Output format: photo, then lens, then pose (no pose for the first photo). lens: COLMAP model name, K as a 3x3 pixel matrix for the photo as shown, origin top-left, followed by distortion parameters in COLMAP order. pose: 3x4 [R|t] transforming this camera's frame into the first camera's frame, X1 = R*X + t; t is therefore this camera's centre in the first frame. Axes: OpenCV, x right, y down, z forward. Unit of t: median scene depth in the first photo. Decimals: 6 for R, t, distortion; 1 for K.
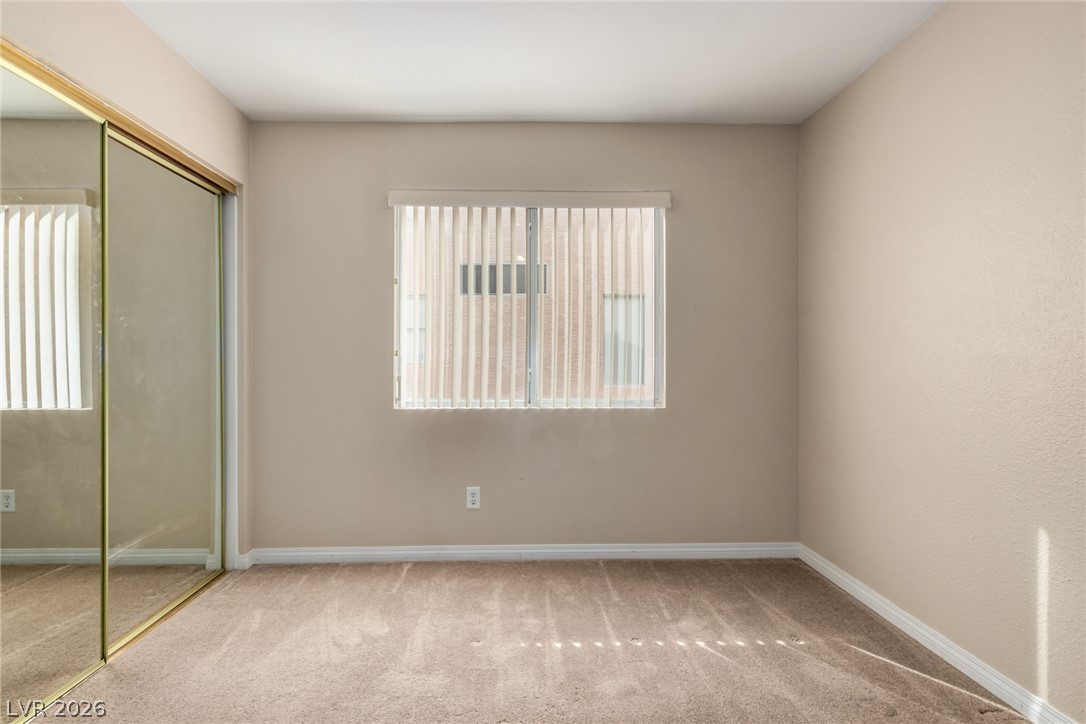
lens RADIAL K [[506.5, 0, 542.5], [0, 506.5, 362.6], [0, 0, 1]] dist [0.001304, -0.002824]
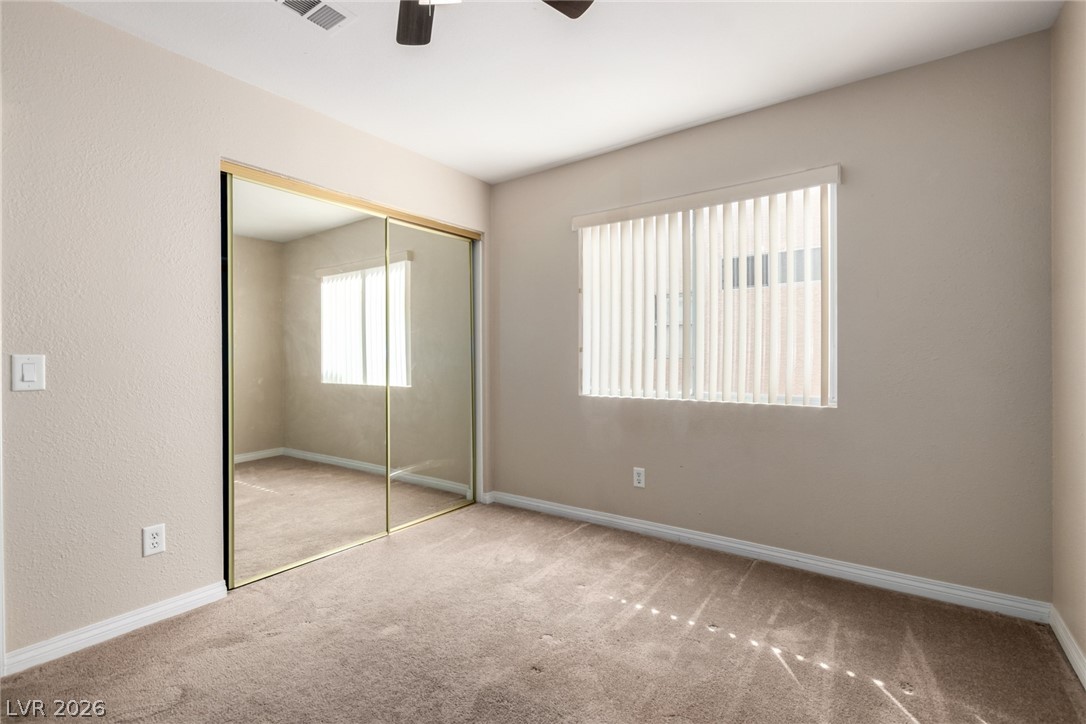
lens RADIAL K [[506.5, 0, 551.4], [0, 506.5, 359.4], [0, 0, 1]] dist [0.001304, -0.002824]
pose [[0.793994, 0.000329, -0.607925, 0.423824], [0.003289, 0.999983, 0.004837, -0.001777], [0.607916, -0.005840, 0.793980, -0.012677]]
